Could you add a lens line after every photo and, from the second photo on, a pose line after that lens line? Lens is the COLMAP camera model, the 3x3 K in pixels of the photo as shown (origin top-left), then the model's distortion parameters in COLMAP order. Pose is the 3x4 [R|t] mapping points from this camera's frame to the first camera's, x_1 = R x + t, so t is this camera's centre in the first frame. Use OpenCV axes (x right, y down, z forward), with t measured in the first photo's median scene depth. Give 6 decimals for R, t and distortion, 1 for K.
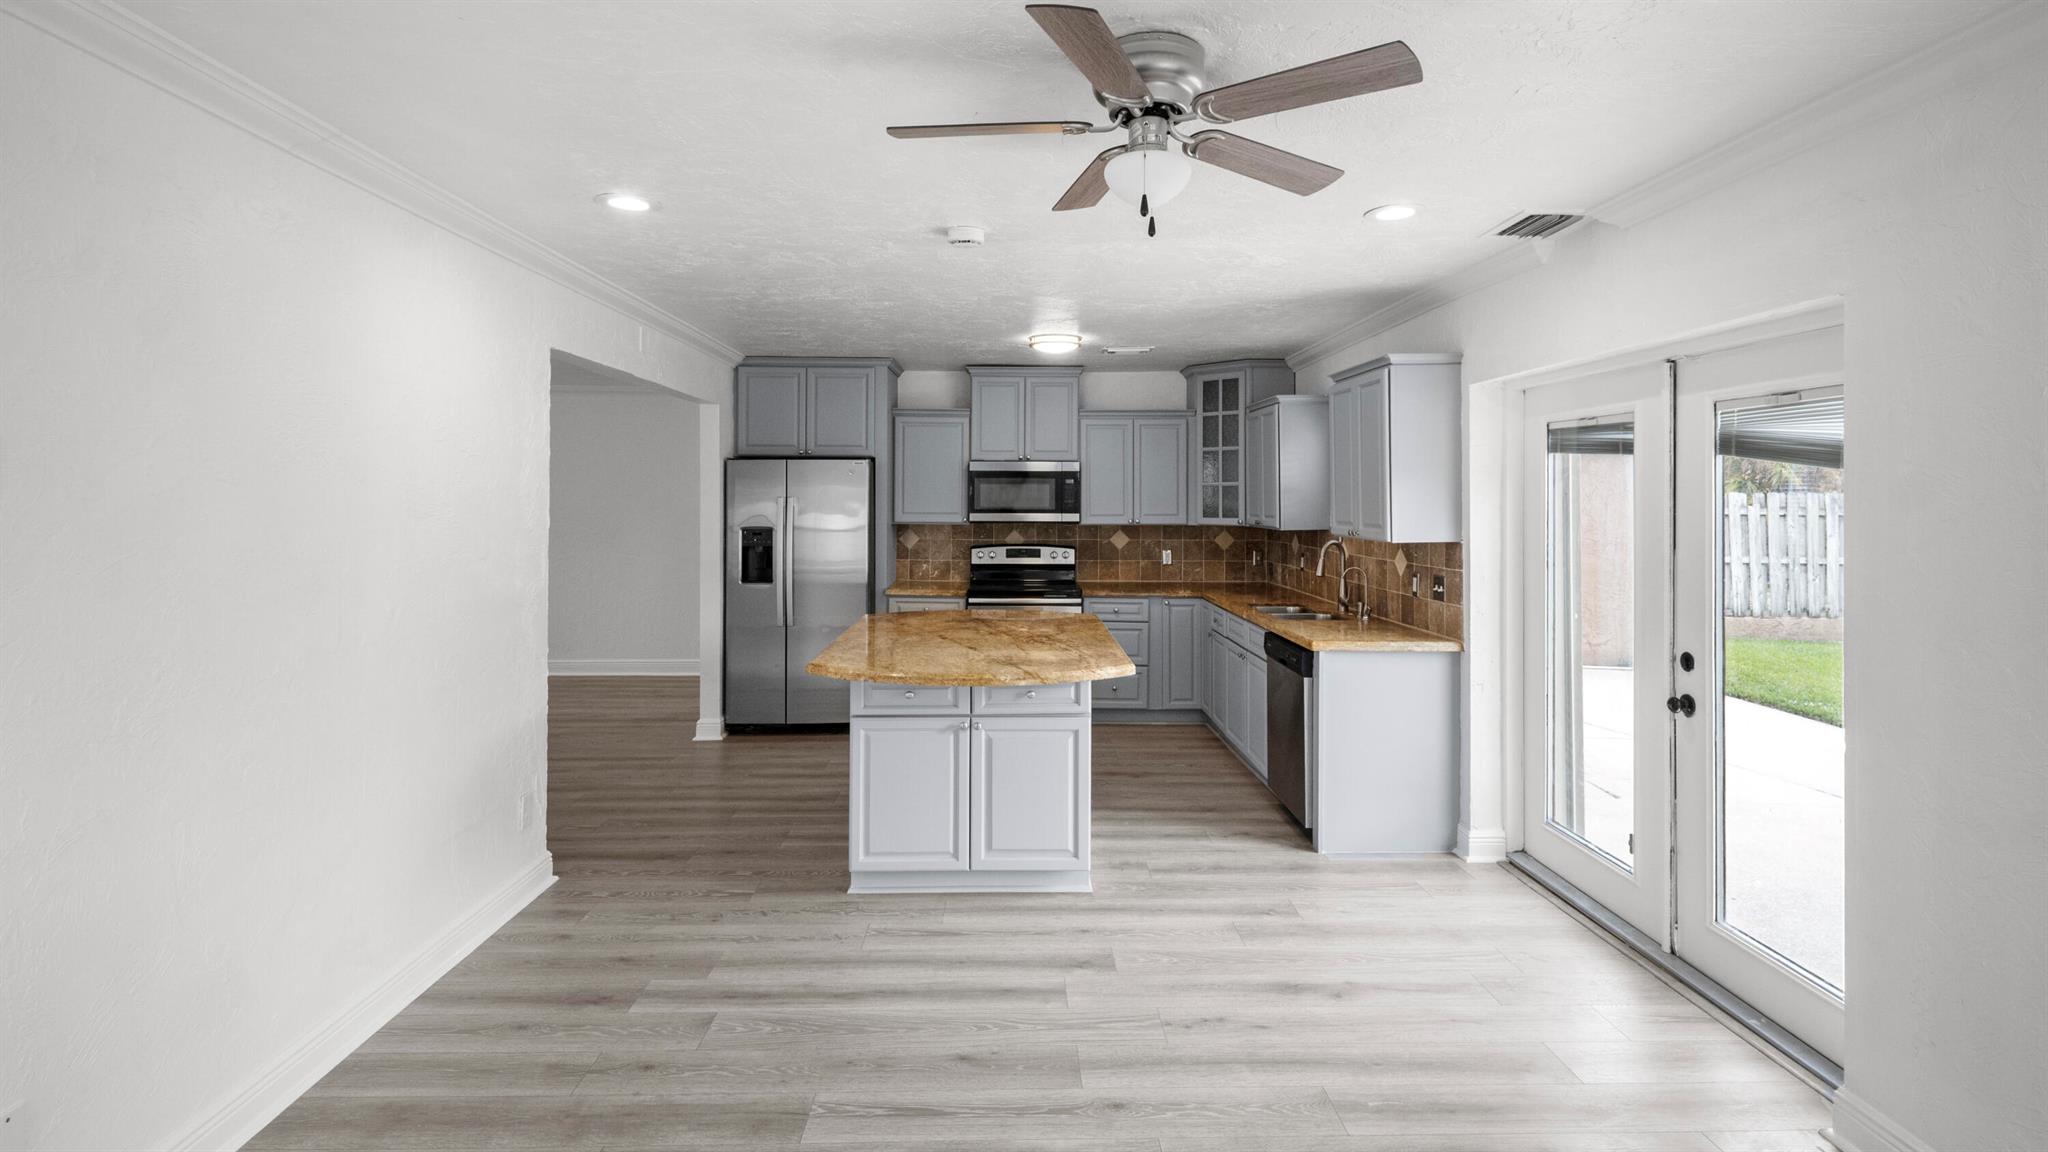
lens RADIAL K [[950.2, 0, 999.8], [0, 950.2, 501.2], [0, 0, 1]] dist [0.020554, -0.006876]
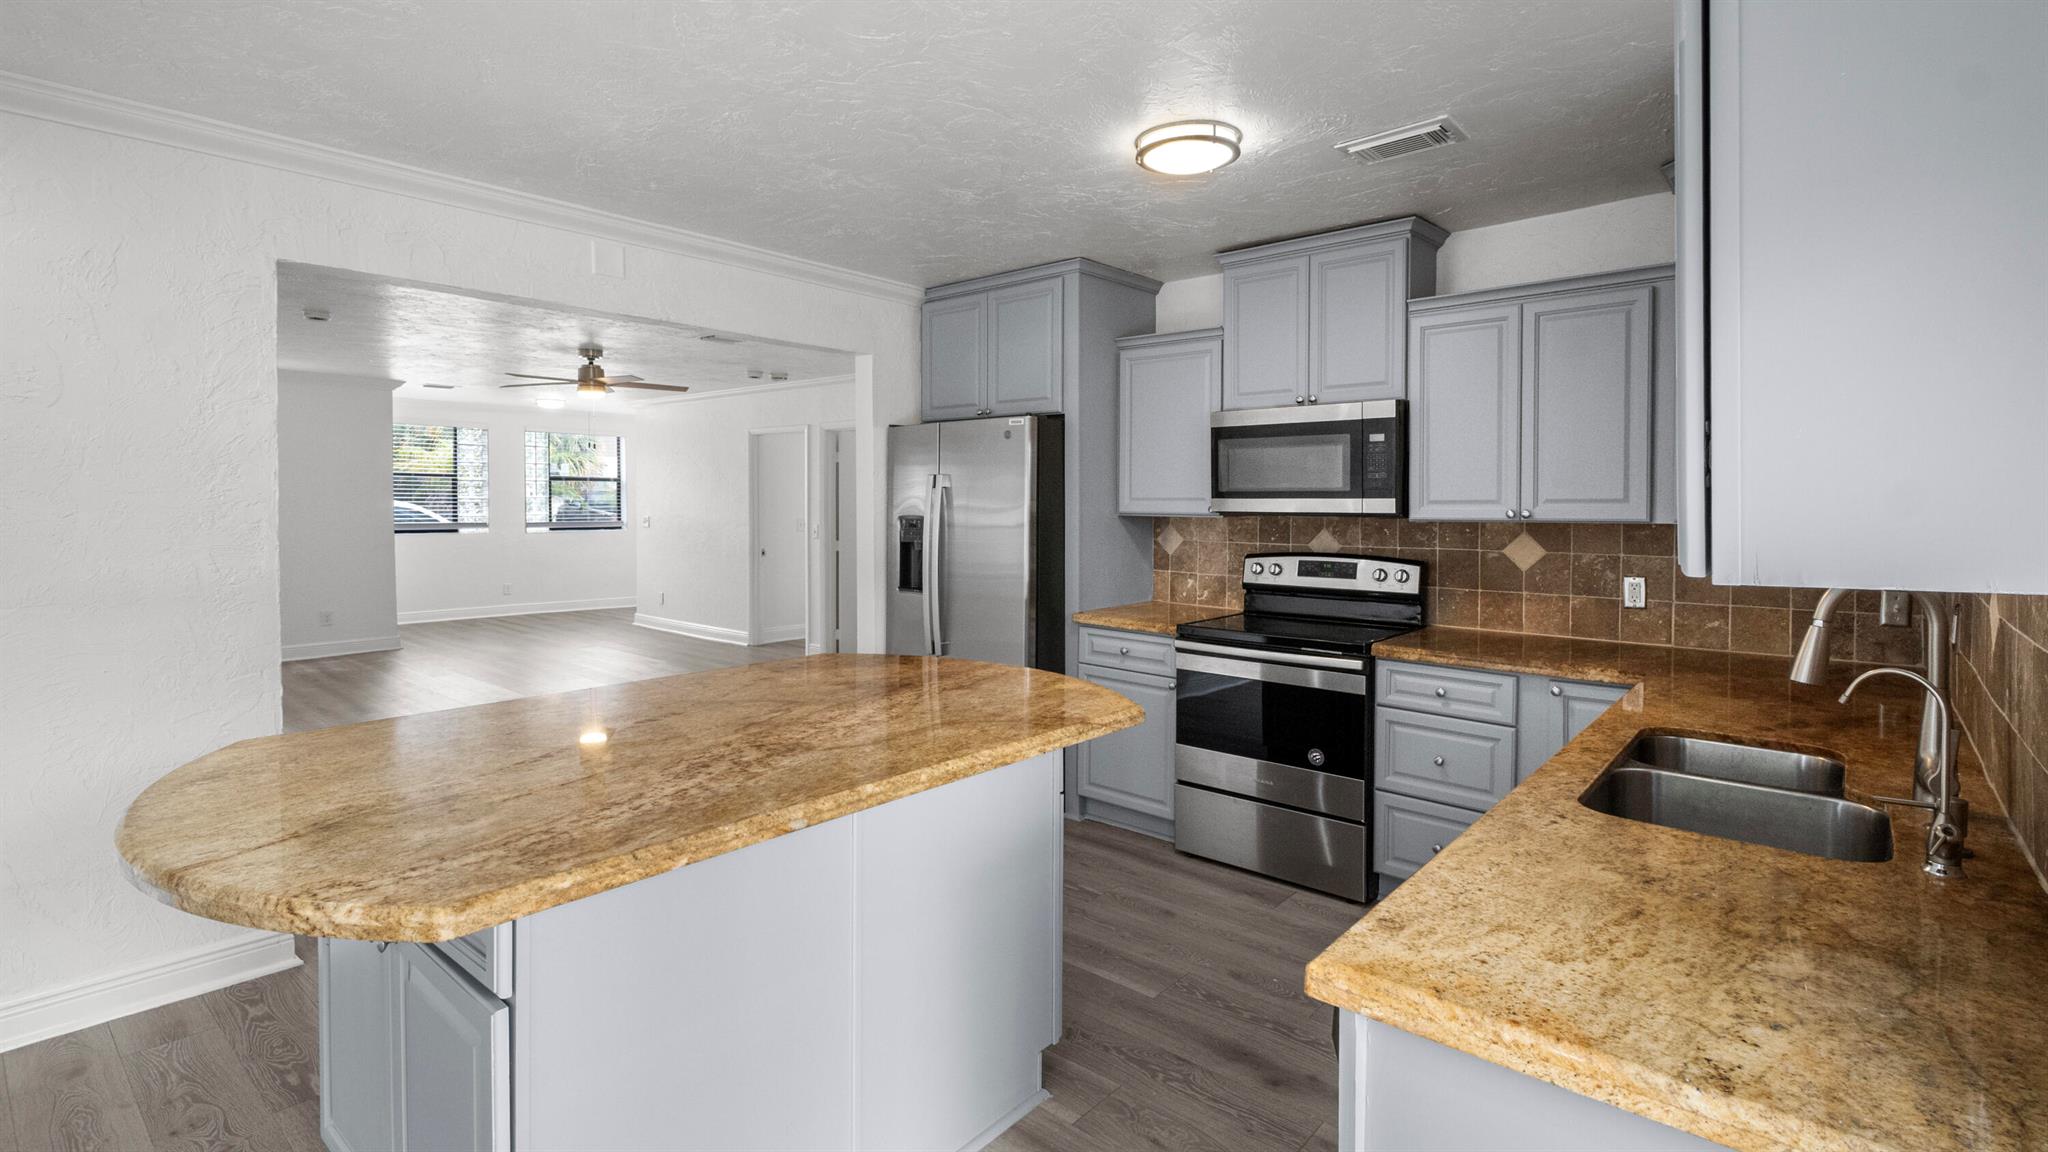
lens RADIAL K [[950.2, 0, 997.5], [0, 950.2, 523.7], [0, 0, 1]] dist [0.020554, -0.006876]
pose [[0.752118, 0.015332, -0.658850, 0.253861], [-0.003356, 0.999805, 0.019436, 0.016867], [0.659020, -0.012407, 0.752023, 0.440112]]
